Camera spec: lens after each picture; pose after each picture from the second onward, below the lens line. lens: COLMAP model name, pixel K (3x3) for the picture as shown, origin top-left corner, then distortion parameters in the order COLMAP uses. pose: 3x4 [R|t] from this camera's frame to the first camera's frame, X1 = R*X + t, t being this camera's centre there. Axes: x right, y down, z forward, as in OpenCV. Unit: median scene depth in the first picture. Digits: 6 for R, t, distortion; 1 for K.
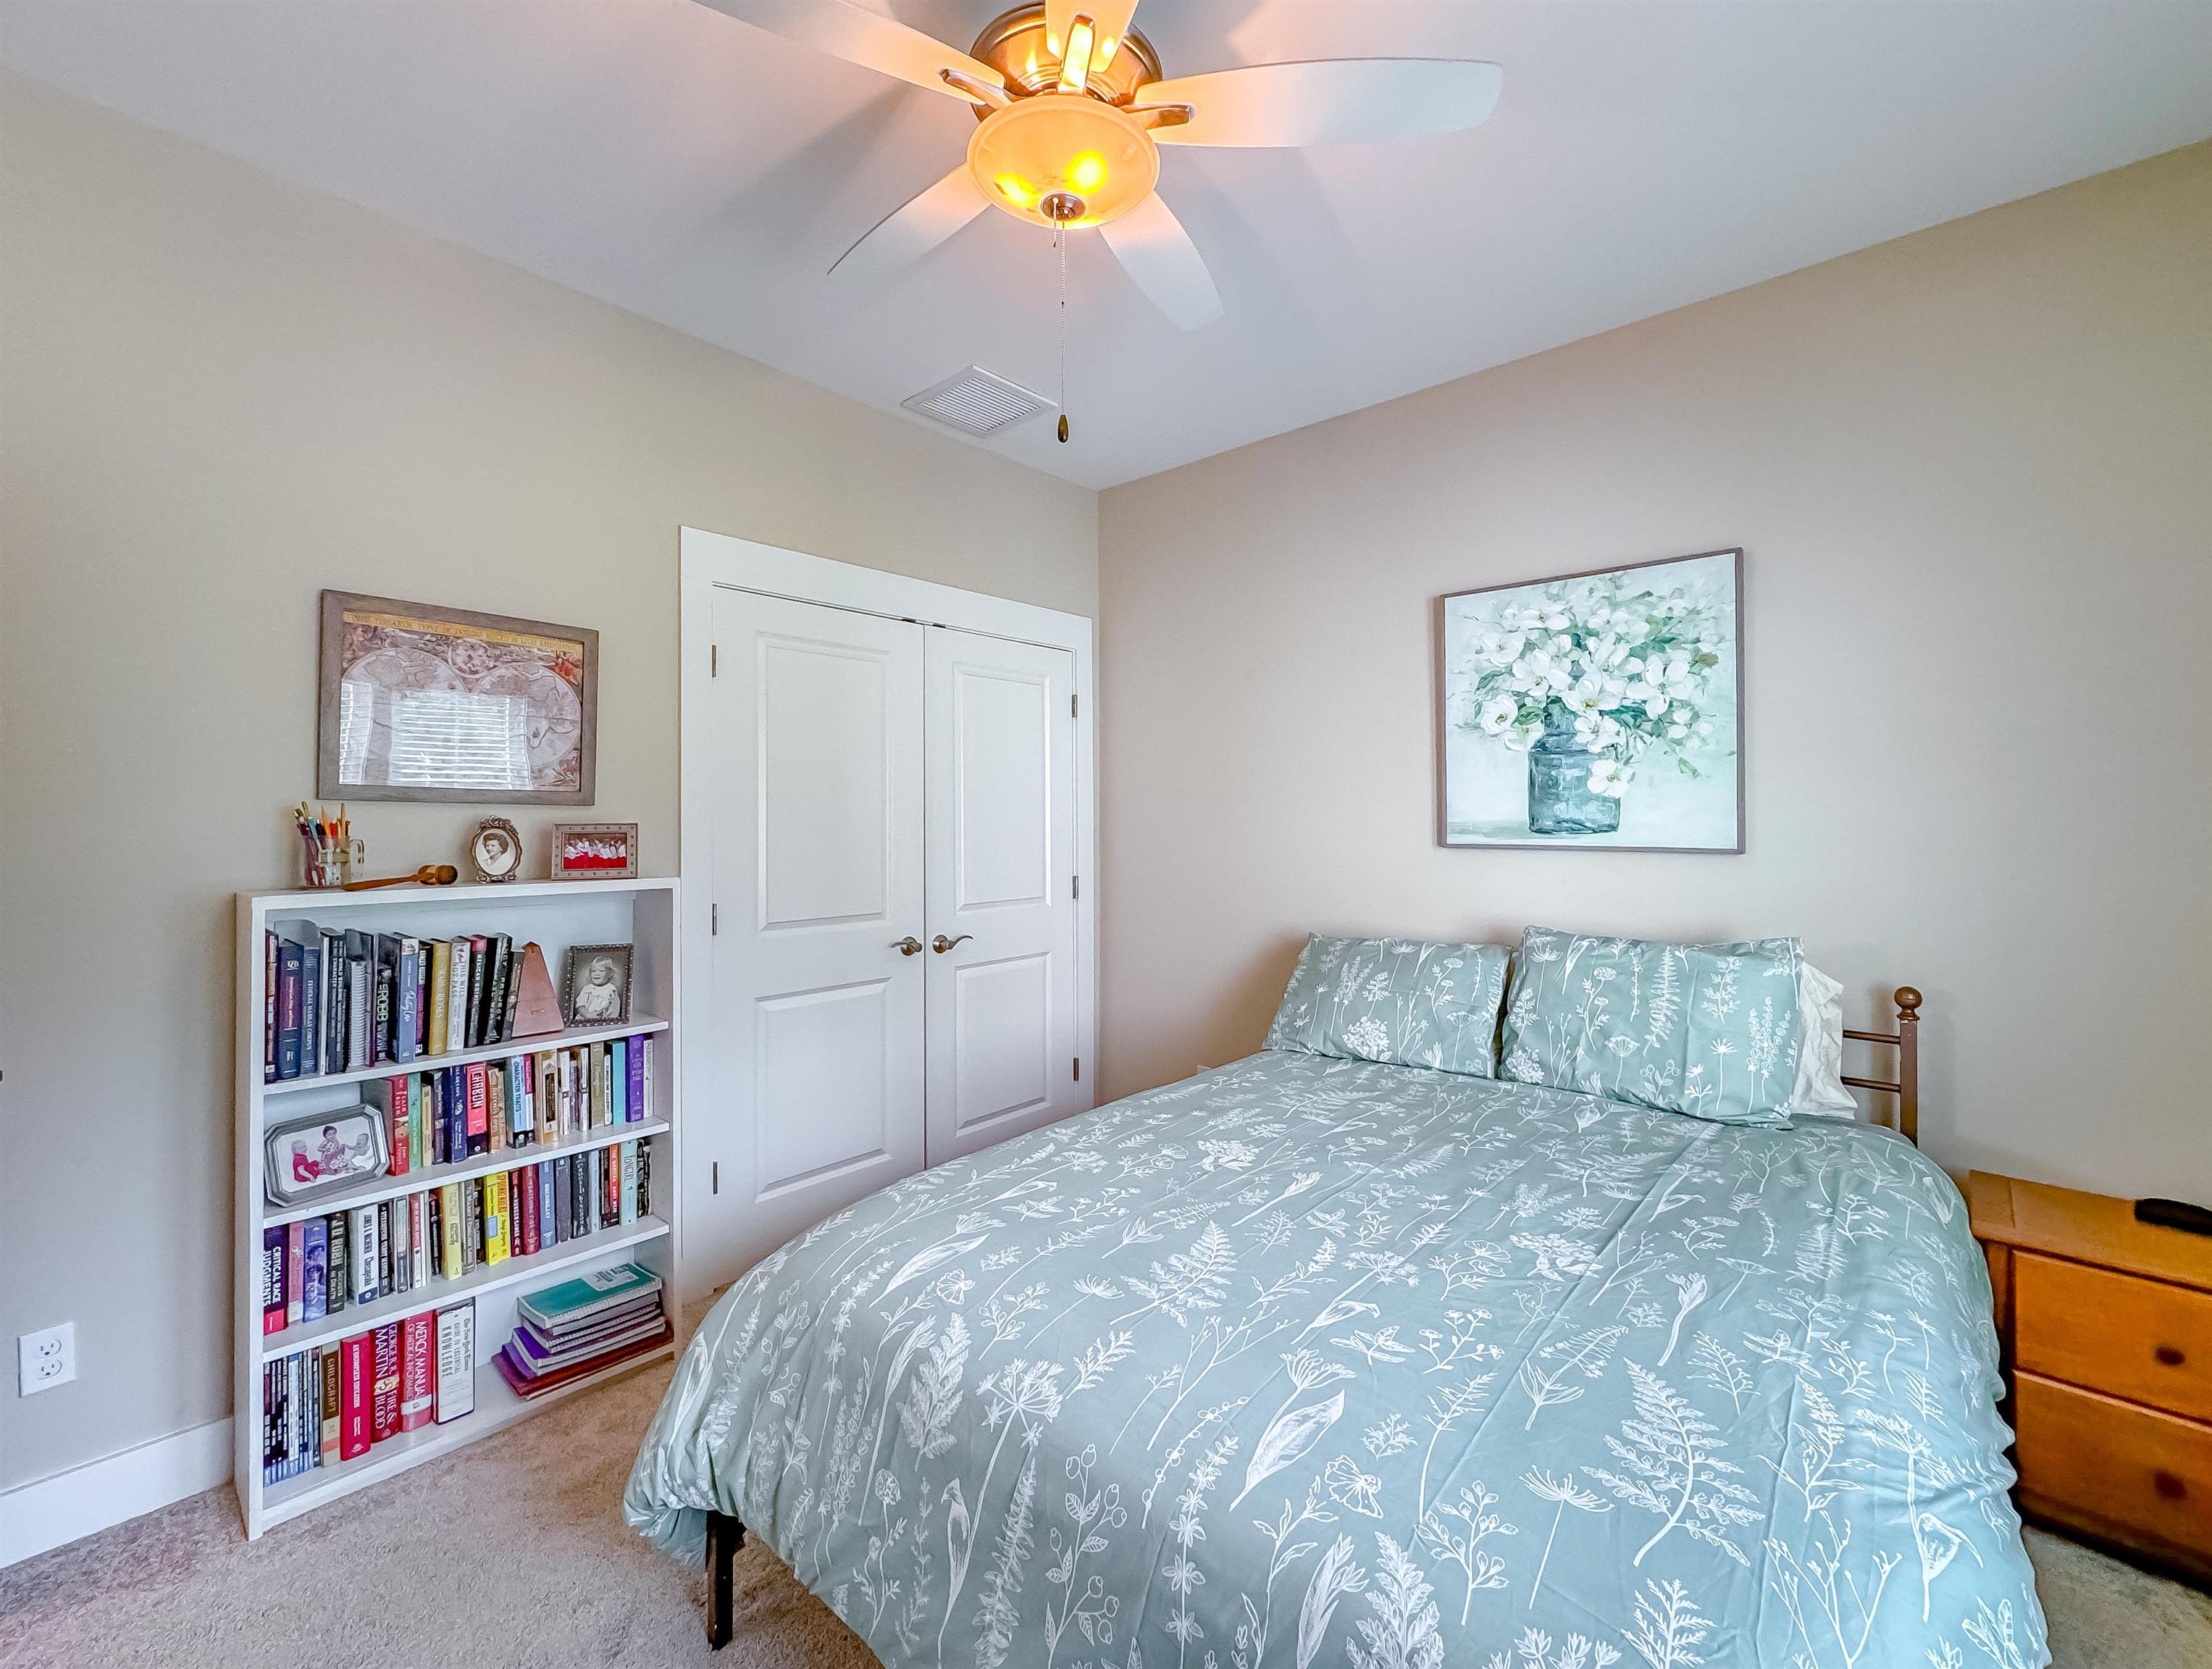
lens RADIAL K [[907.6, 0, 1109.5], [0, 907.6, 824.3], [0, 0, 1]] dist [0.000508, -0.000024]
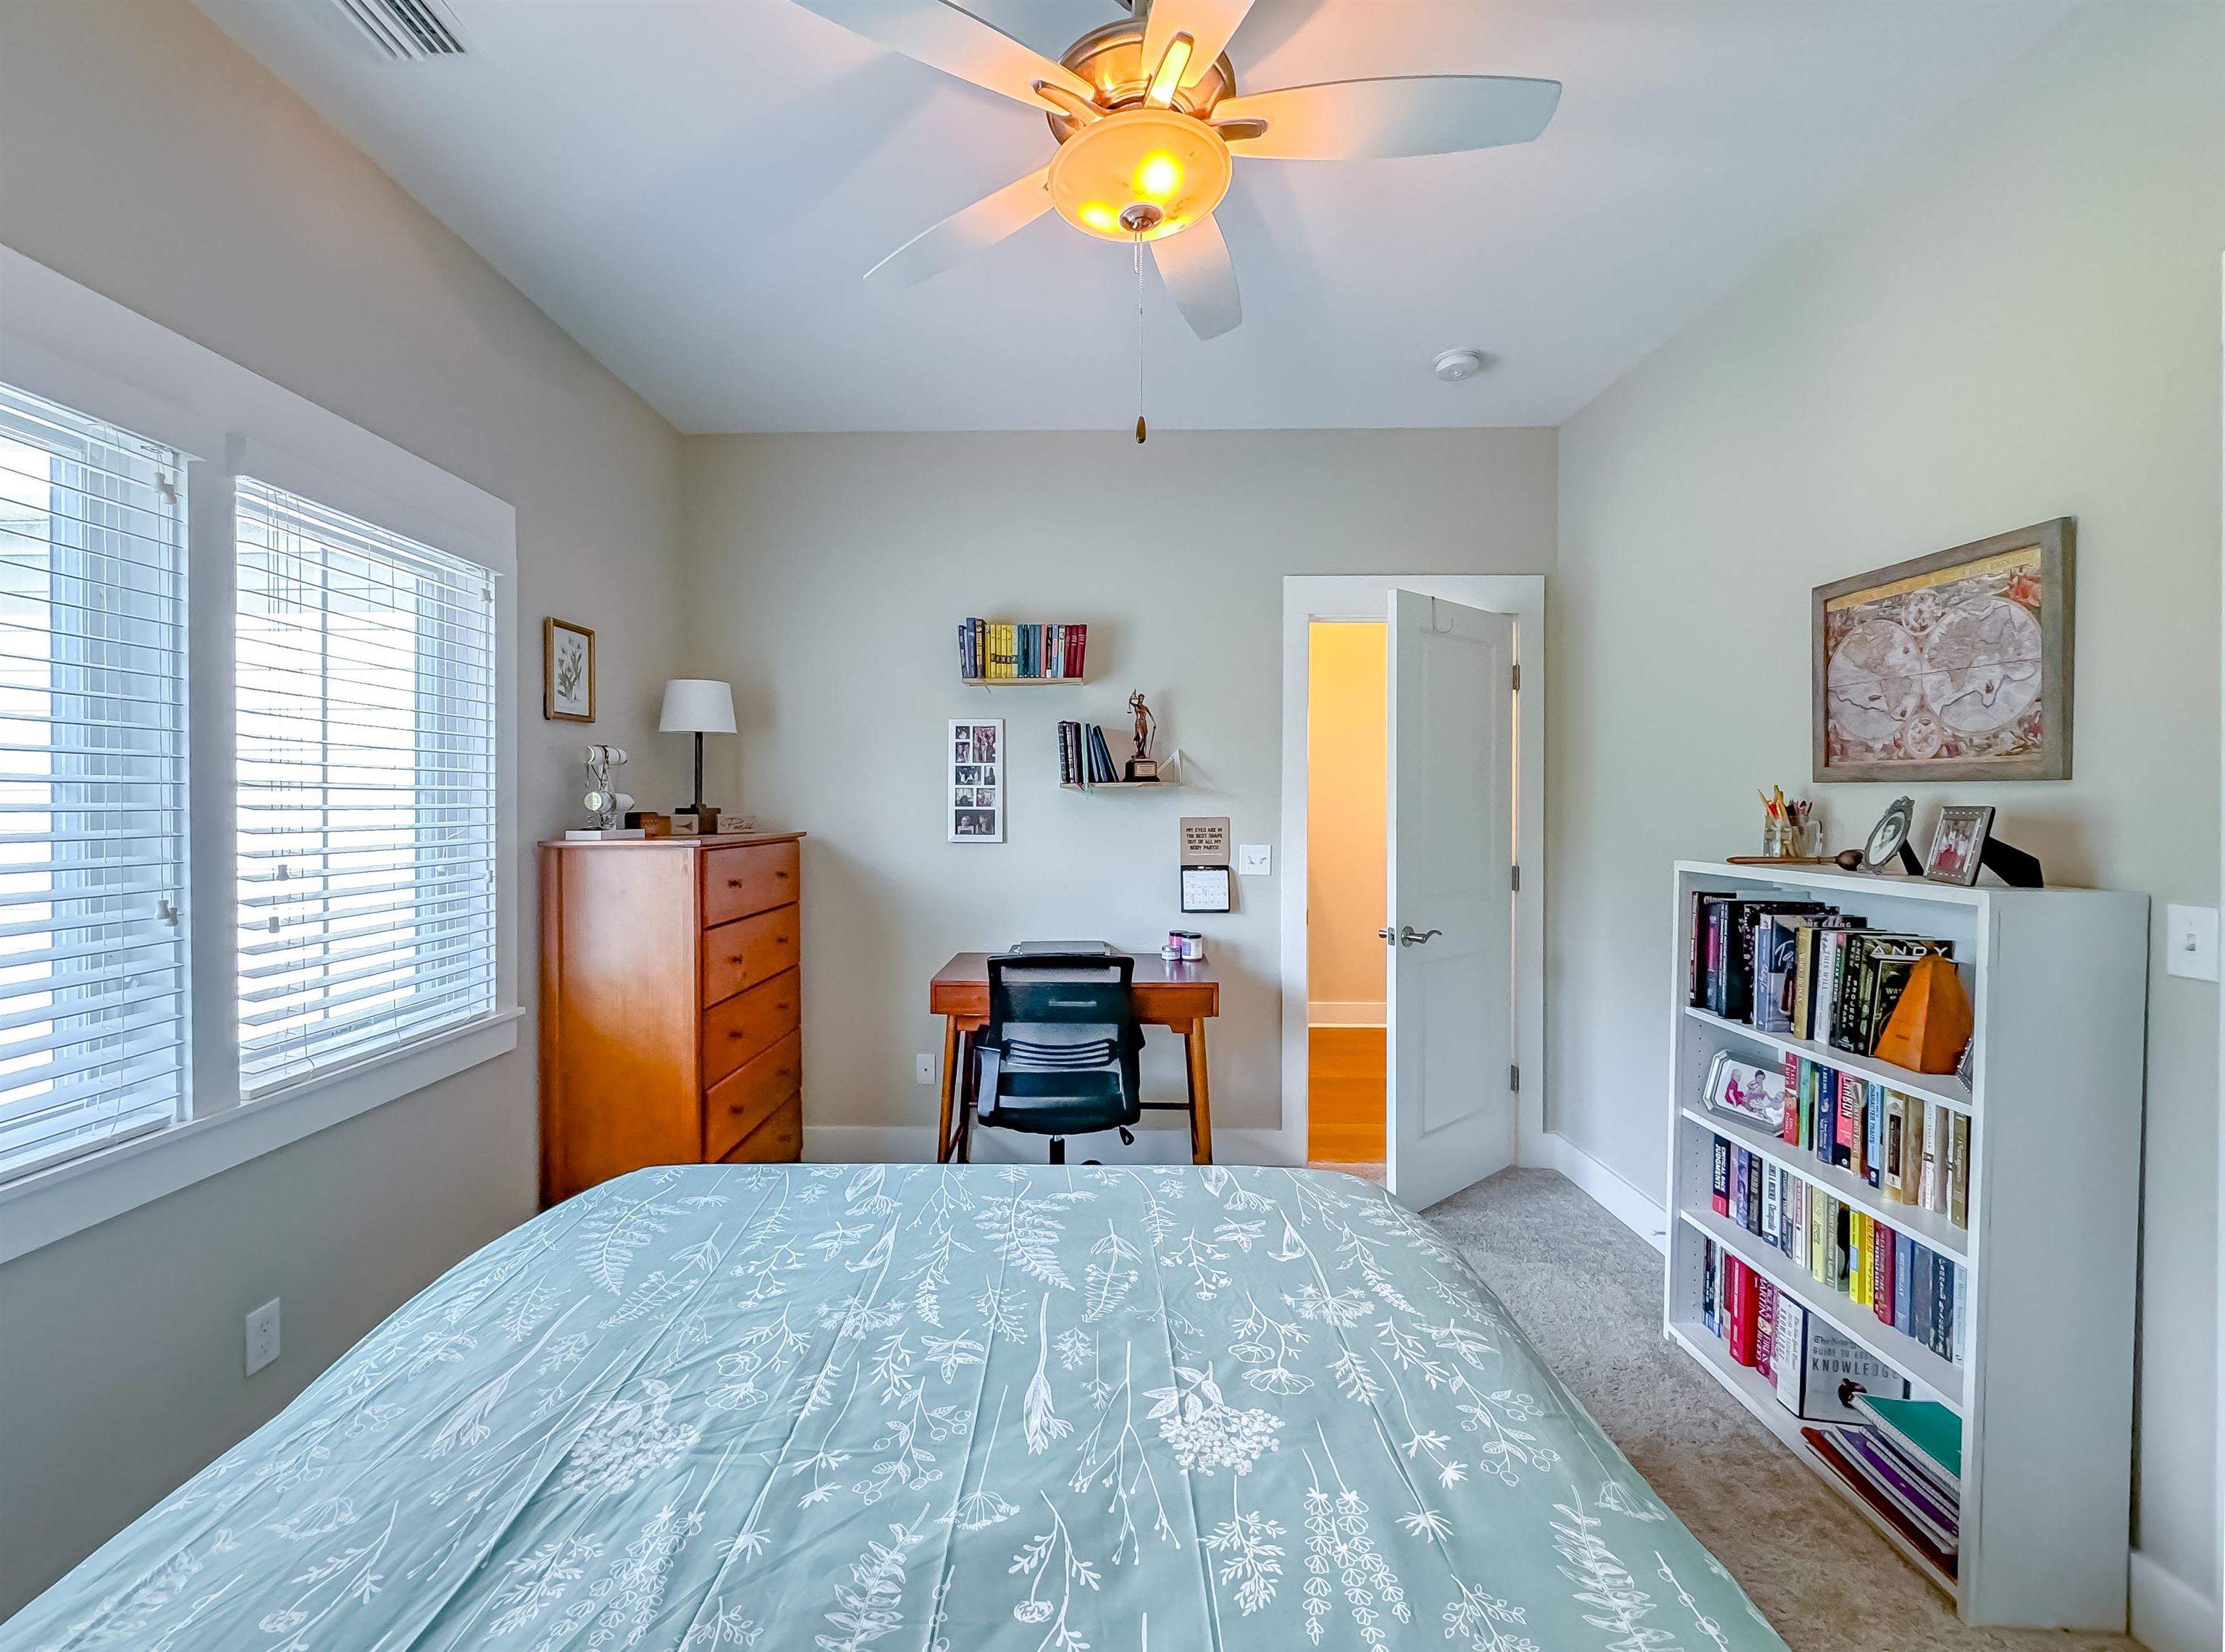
lens RADIAL K [[930.4, 0, 1119.4], [0, 930.4, 818.0], [0, 0, 1]] dist [-0.002831, -0.000173]
pose [[-0.735128, 0.011598, -0.677829, 0.525558], [-0.003676, 0.999771, 0.021094, -0.005790], [0.677918, 0.017999, -0.734917, 1.330419]]
